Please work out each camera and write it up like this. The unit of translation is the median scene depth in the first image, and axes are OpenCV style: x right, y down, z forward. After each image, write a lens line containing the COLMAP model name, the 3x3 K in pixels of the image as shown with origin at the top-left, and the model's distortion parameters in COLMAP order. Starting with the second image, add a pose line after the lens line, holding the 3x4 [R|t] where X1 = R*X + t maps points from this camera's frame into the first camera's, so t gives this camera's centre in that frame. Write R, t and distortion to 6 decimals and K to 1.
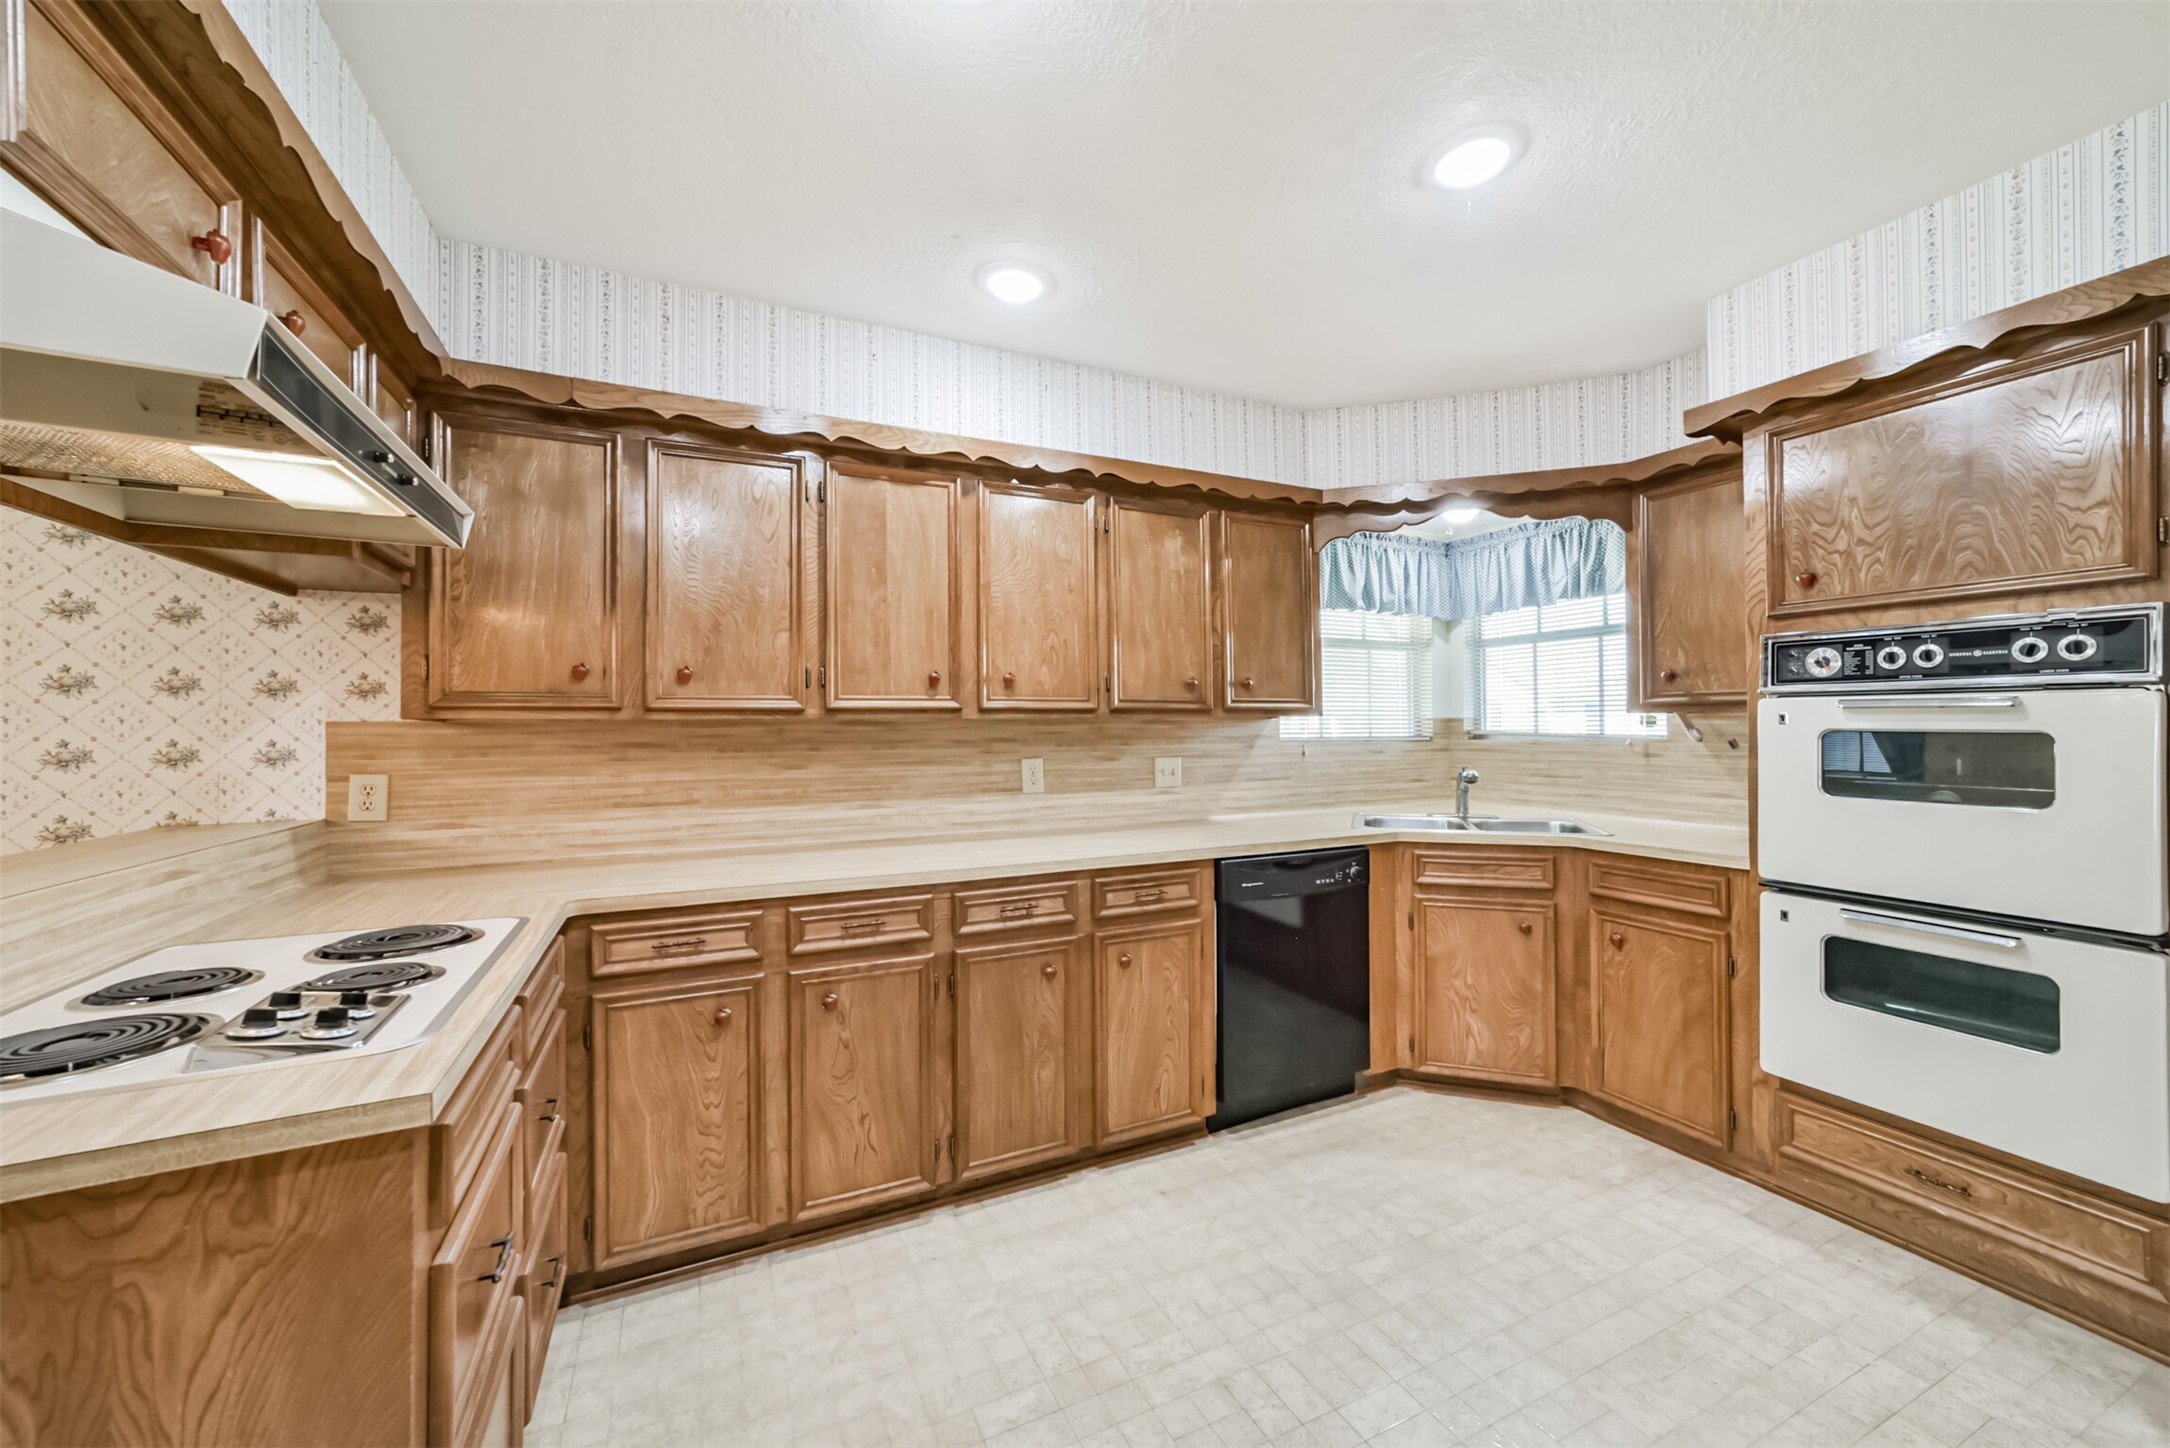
lens RADIAL K [[832.5, 0, 1097.4], [0, 832.5, 715.3], [0, 0, 1]] dist [-0.009051, 0.003556]
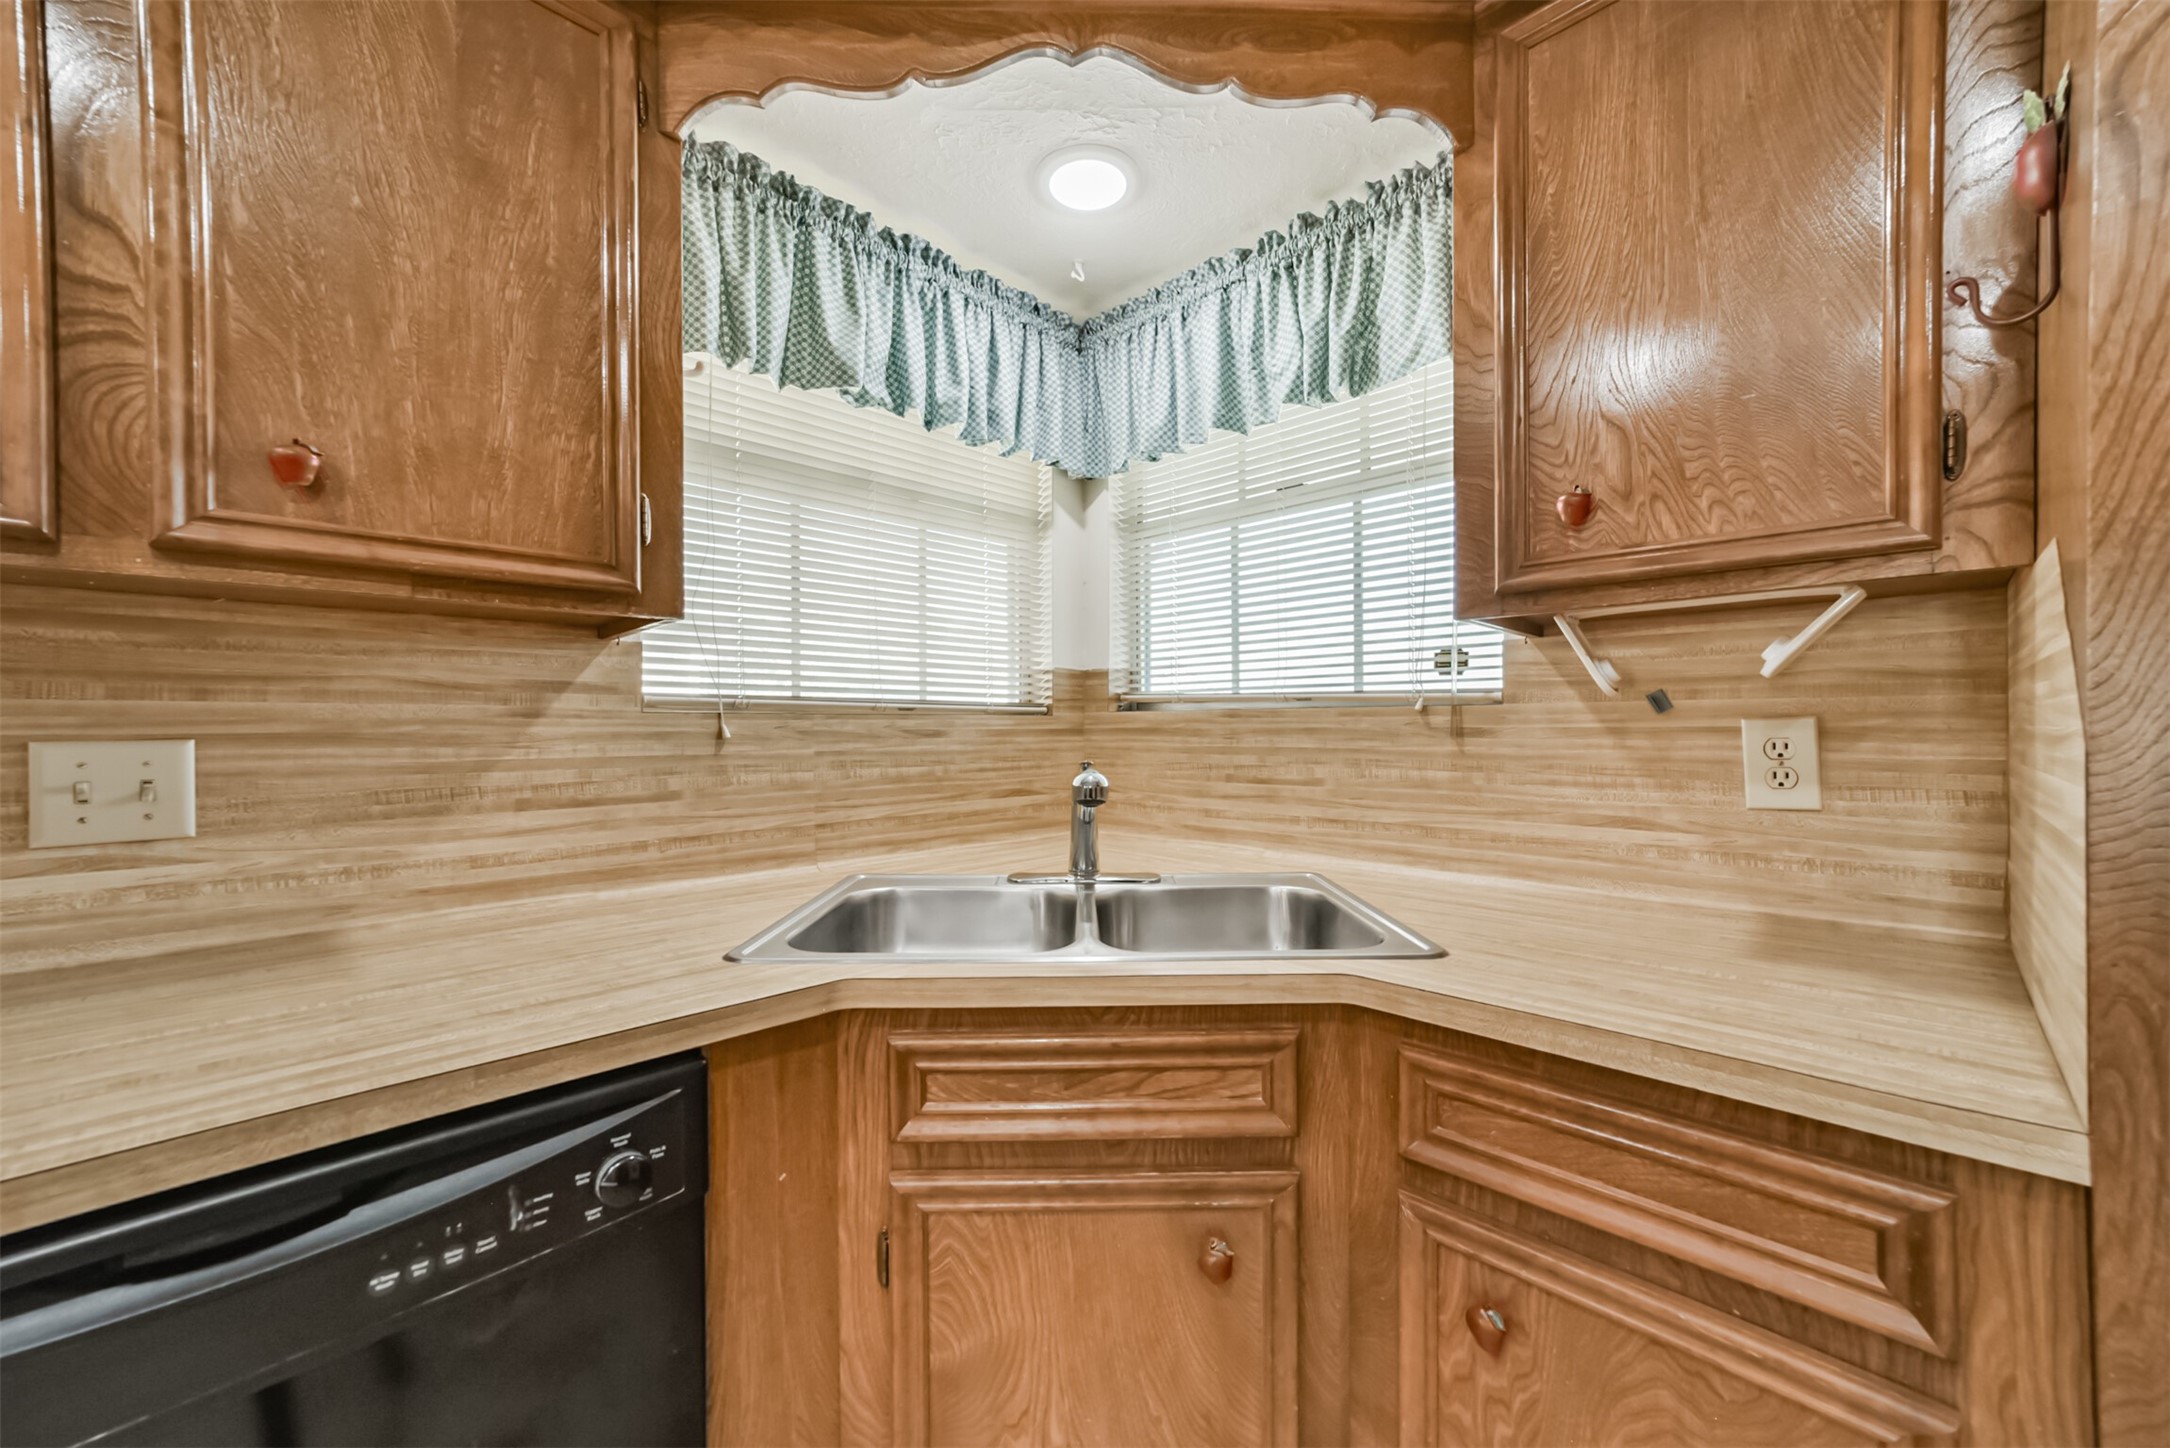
lens RADIAL K [[832.5, 0, 1090.4], [0, 832.5, 730.5], [0, 0, 1]] dist [-0.009051, 0.003556]
pose [[0.945538, 0.001260, 0.325510, 0.367301], [-0.007006, 0.999840, 0.016480, 0.046162], [-0.325438, -0.017863, 0.945395, 0.721196]]
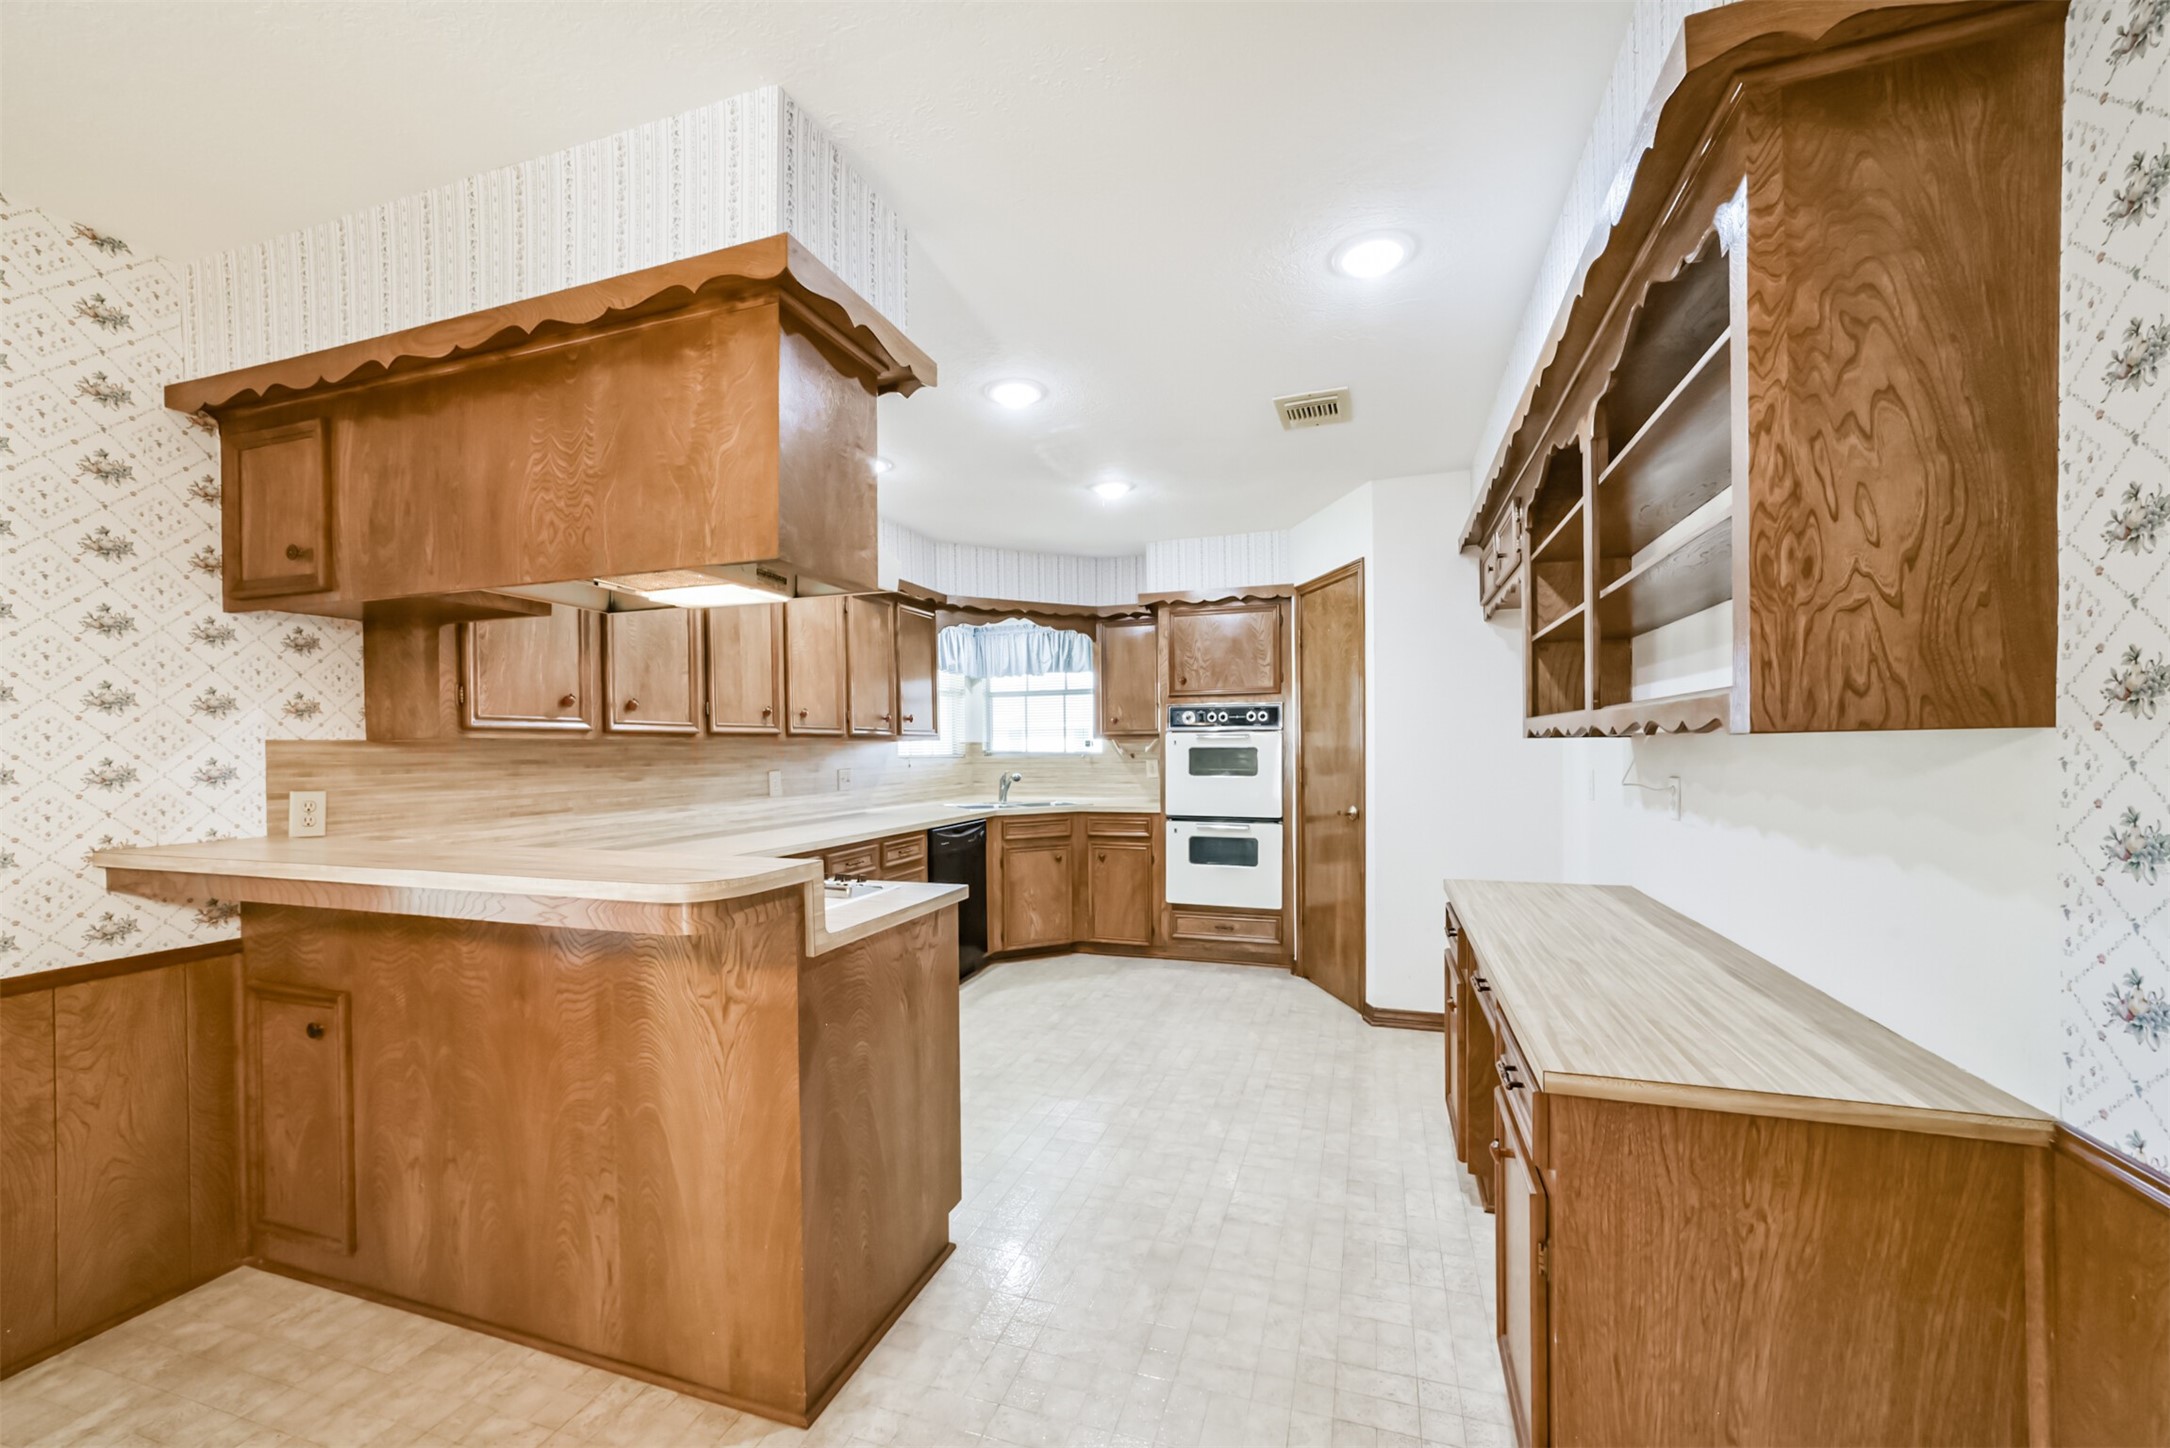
lens RADIAL K [[832.5, 0, 1102.0], [0, 832.5, 747.6], [0, 0, 1]] dist [-0.009051, 0.003556]
pose [[0.694804, -0.000451, 0.719199, -0.726935], [-0.006457, 0.999956, 0.006865, 0.002563], [-0.719170, -0.009414, 0.694770, -0.328928]]
